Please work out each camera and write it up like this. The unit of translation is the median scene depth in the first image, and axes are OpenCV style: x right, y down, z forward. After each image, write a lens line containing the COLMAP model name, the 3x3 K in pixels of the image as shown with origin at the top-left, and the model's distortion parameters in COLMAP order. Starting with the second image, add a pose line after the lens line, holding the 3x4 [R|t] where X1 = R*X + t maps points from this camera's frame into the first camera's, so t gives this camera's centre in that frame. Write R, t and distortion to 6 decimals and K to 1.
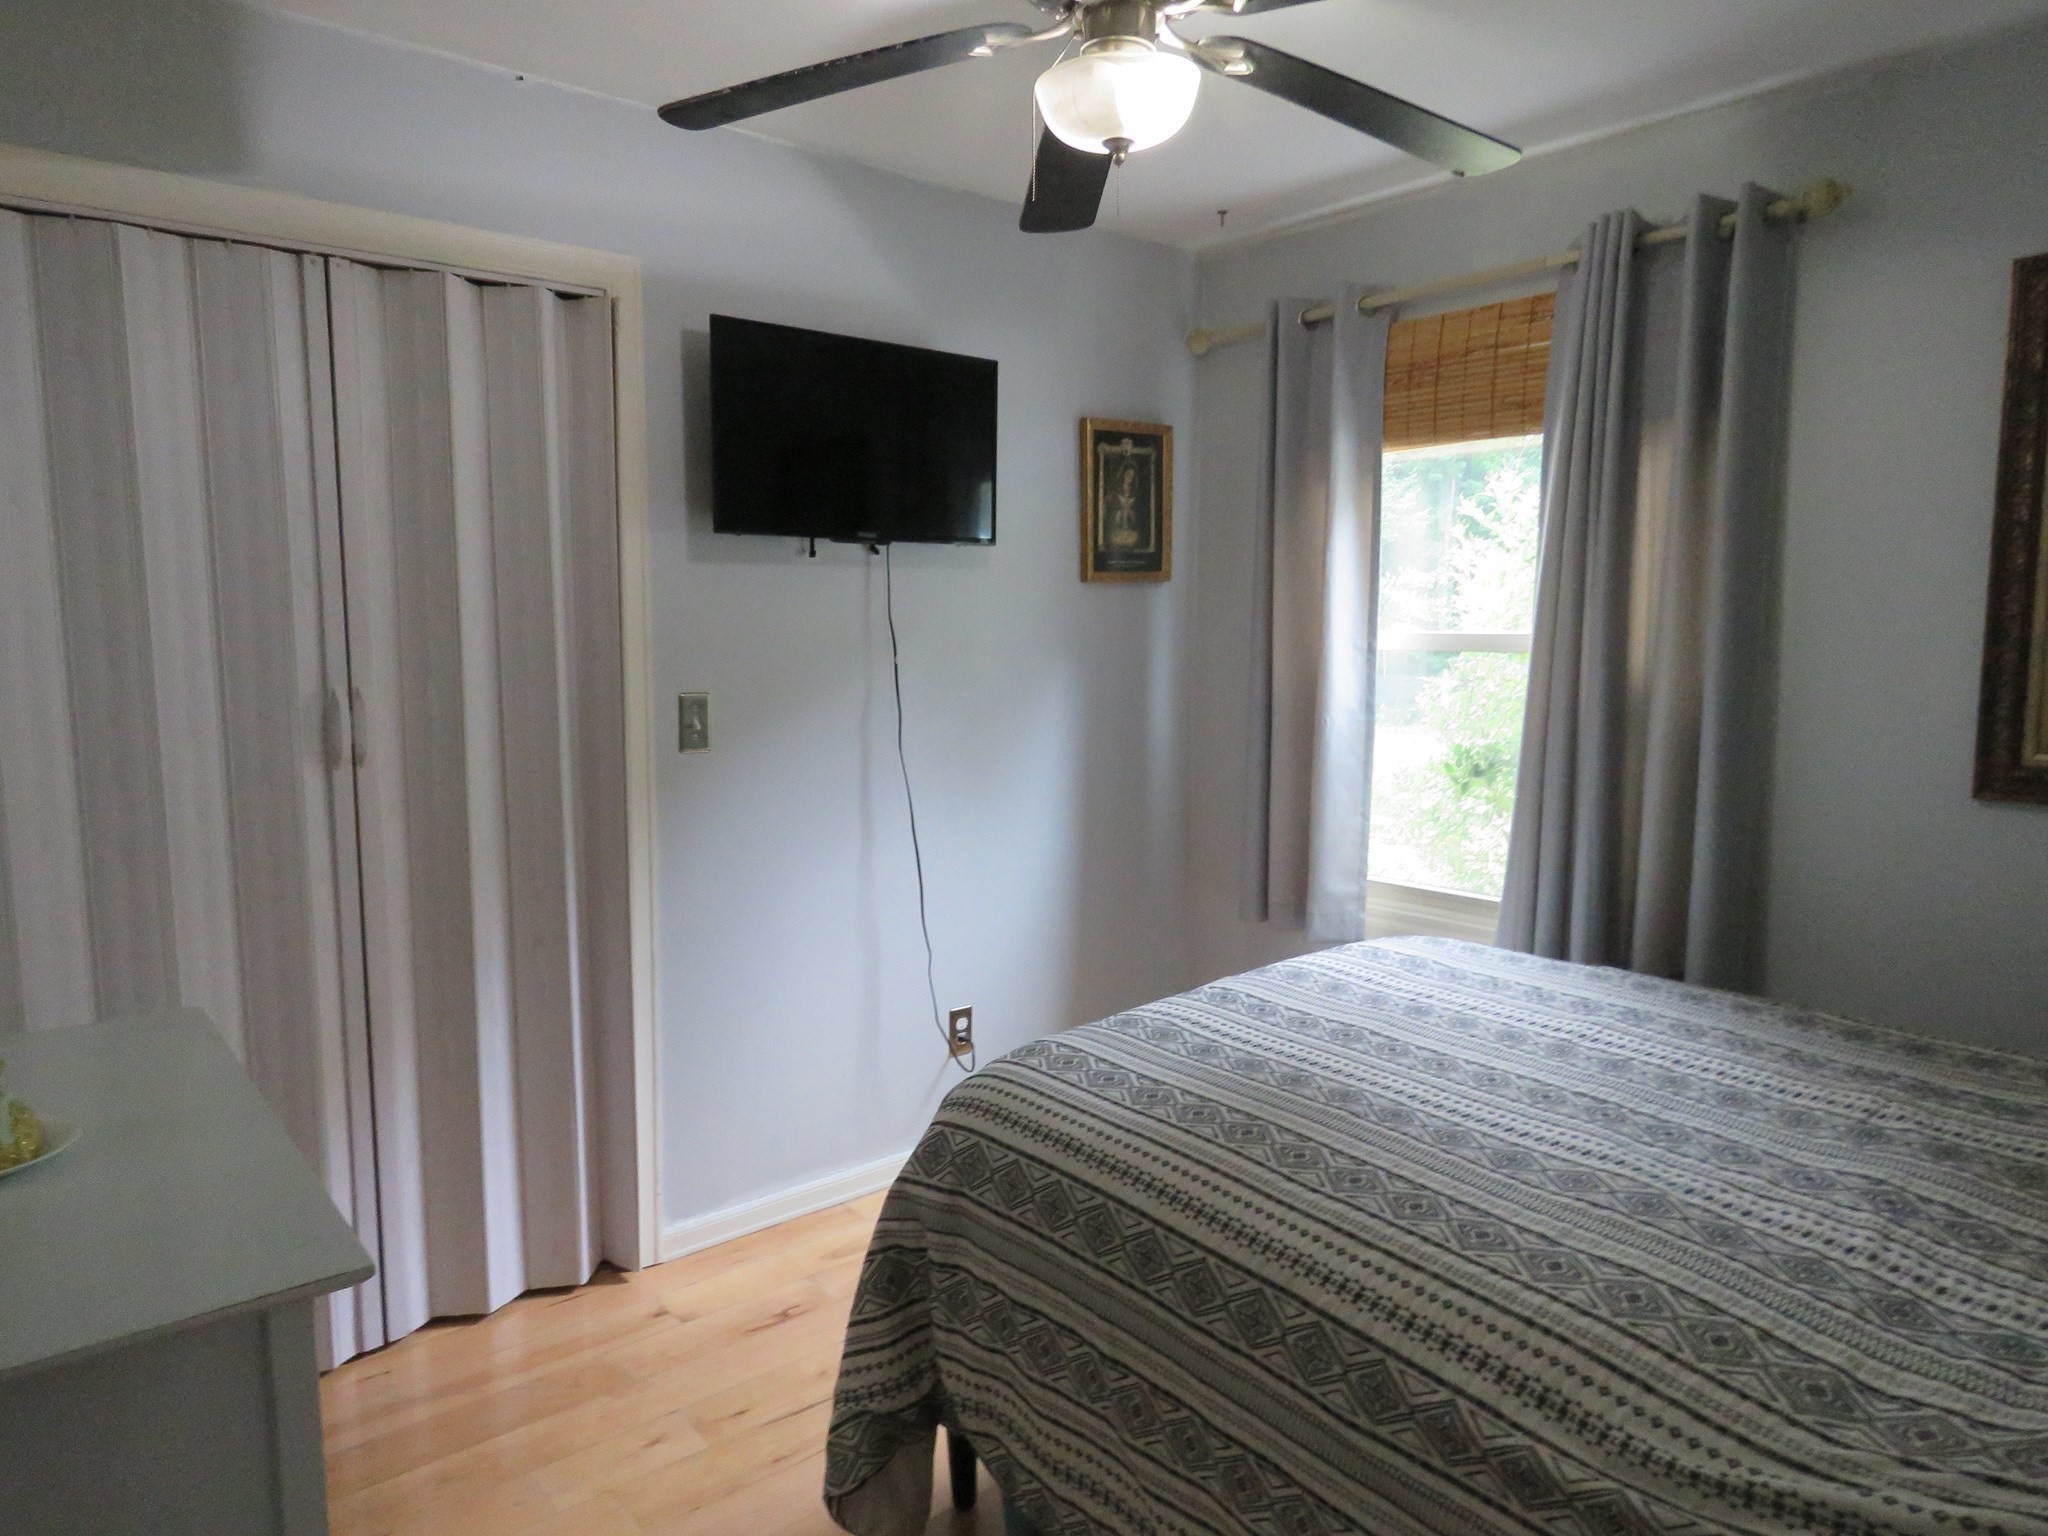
lens RADIAL K [[1267.0, 0, 1024.0], [0, 1267.0, 768.0], [0, 0, 1]] dist [0.051986, 0.001590]
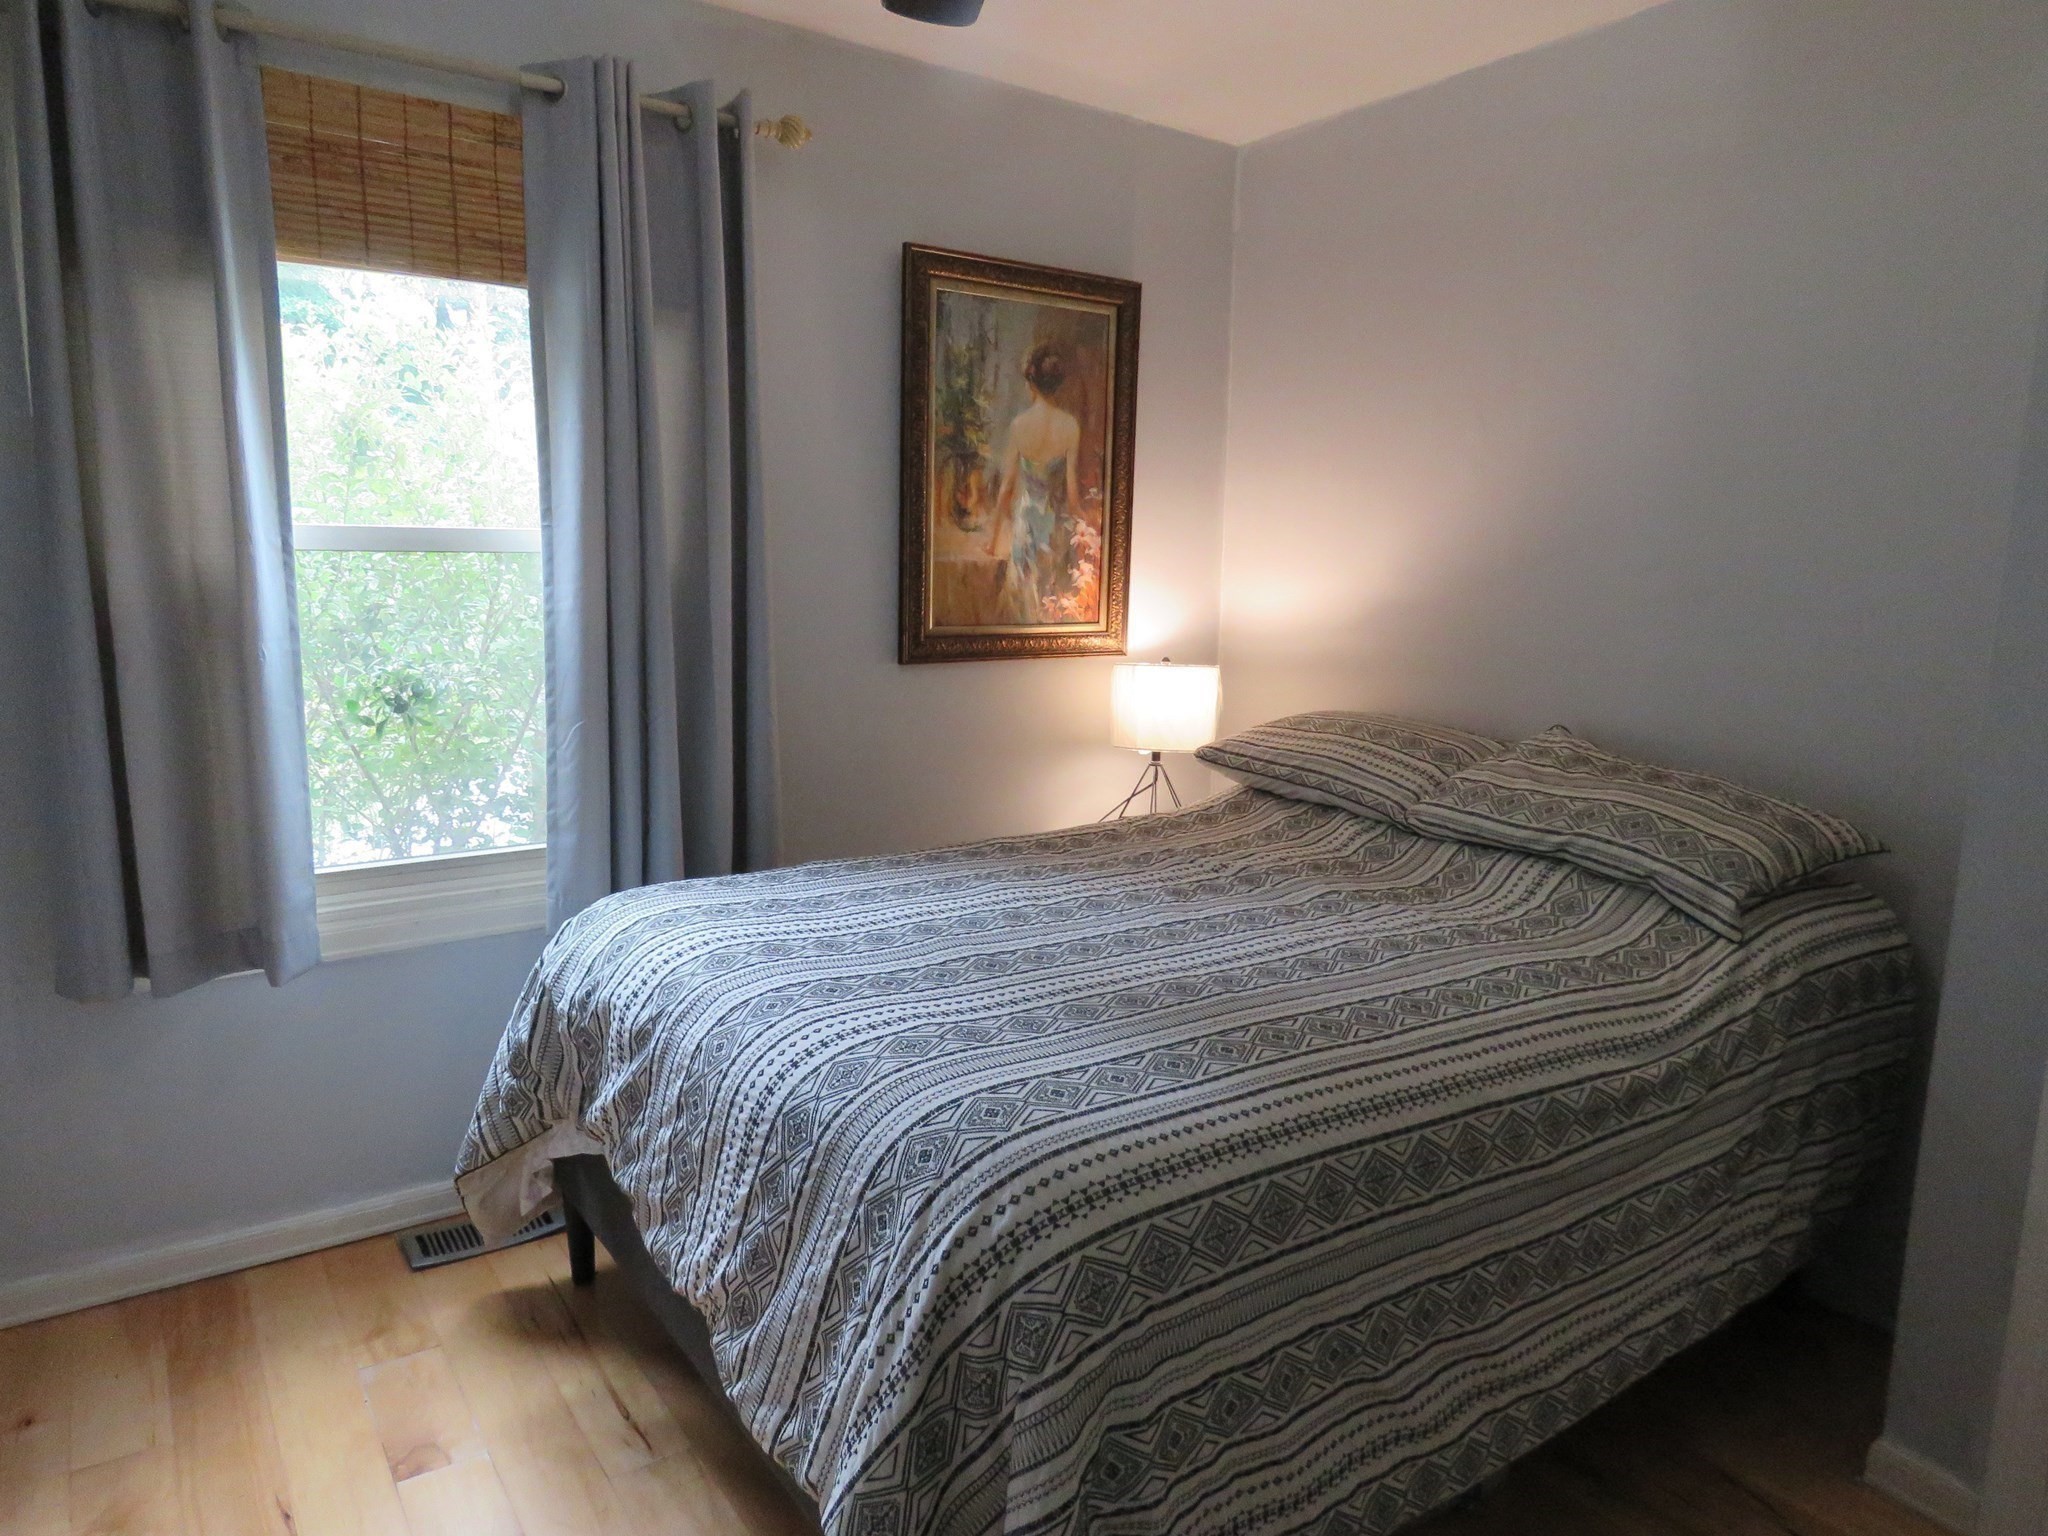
lens RADIAL K [[1299.3, 0, 1024.0], [0, 1299.3, 768.0], [0, 0, 1]] dist [-0.009889, 0.001989]
pose [[0.120264, -0.156528, 0.980324, -0.698708], [0.094473, 0.984814, 0.145655, -0.068959], [-0.988237, 0.075097, 0.133225, 0.930242]]
